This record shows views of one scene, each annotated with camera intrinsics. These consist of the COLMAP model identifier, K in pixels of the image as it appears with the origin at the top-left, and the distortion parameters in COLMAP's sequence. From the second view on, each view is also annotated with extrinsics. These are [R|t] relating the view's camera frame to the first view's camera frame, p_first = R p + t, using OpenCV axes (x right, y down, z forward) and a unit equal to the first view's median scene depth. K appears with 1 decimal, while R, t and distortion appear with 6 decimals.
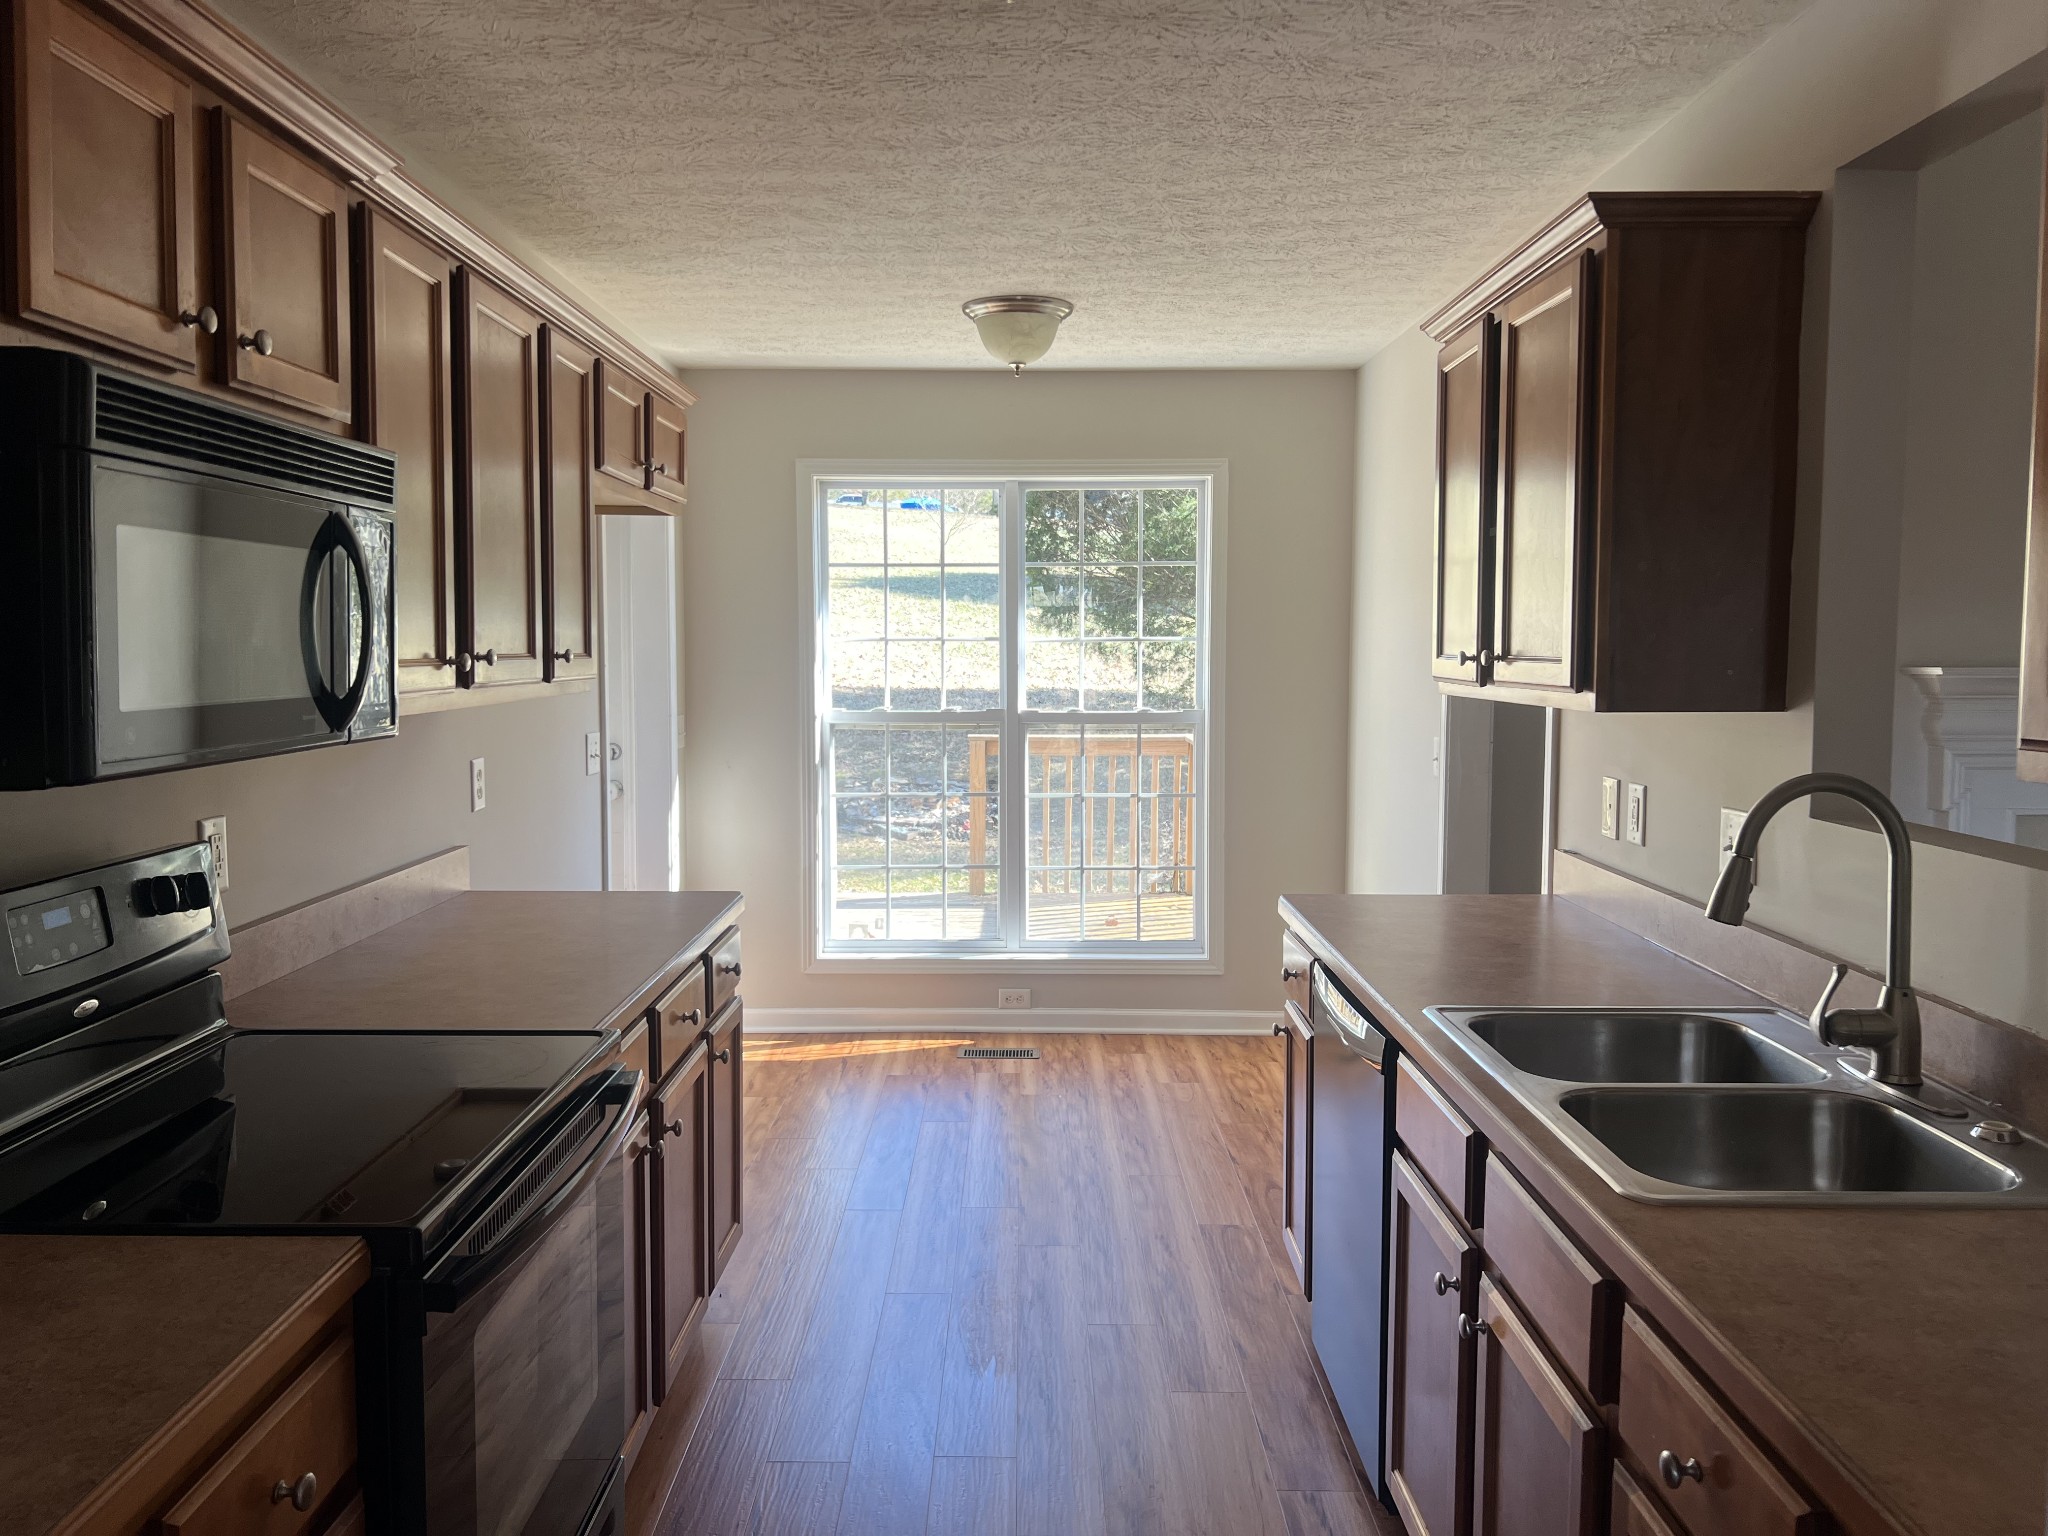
lens RADIAL K [[1535.1, 0, 999.9], [0, 1535.1, 766.1], [0, 0, 1]] dist [0.121611, -0.244353]
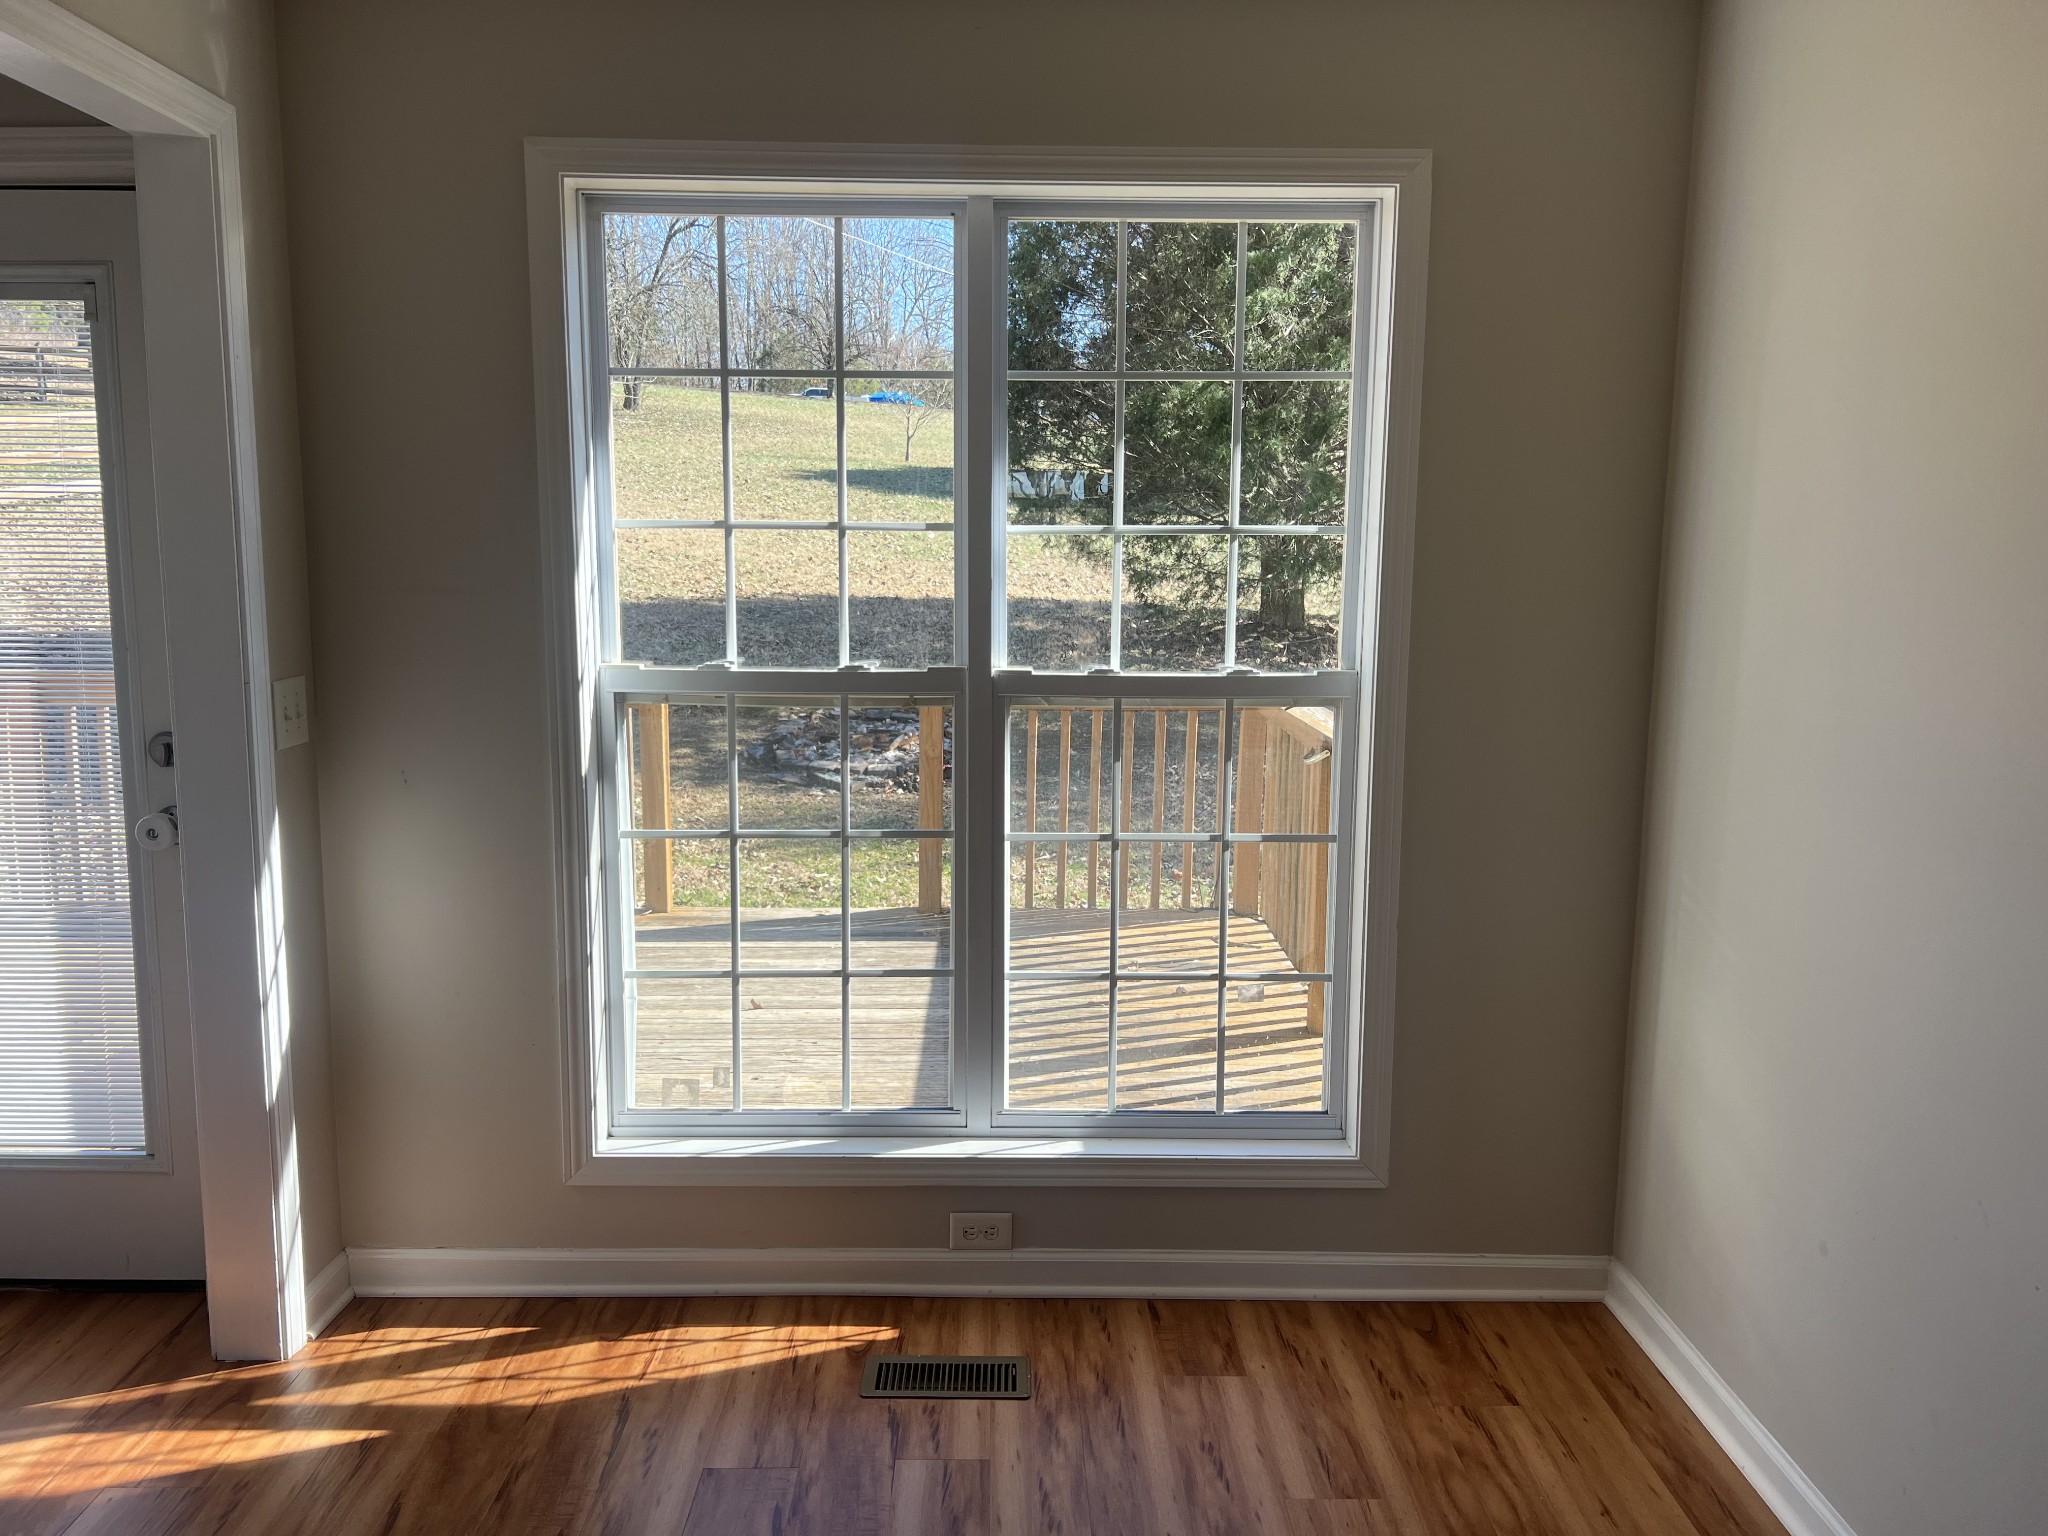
lens RADIAL K [[1535.1, 0, 999.9], [0, 1535.1, 766.1], [0, 0, 1]] dist [0.121611, -0.244353]
pose [[0.999833, 0.004806, 0.017624, 0.006092], [-0.005882, 0.998087, 0.061538, -0.035779], [-0.017294, -0.061631, 0.997949, 0.490346]]
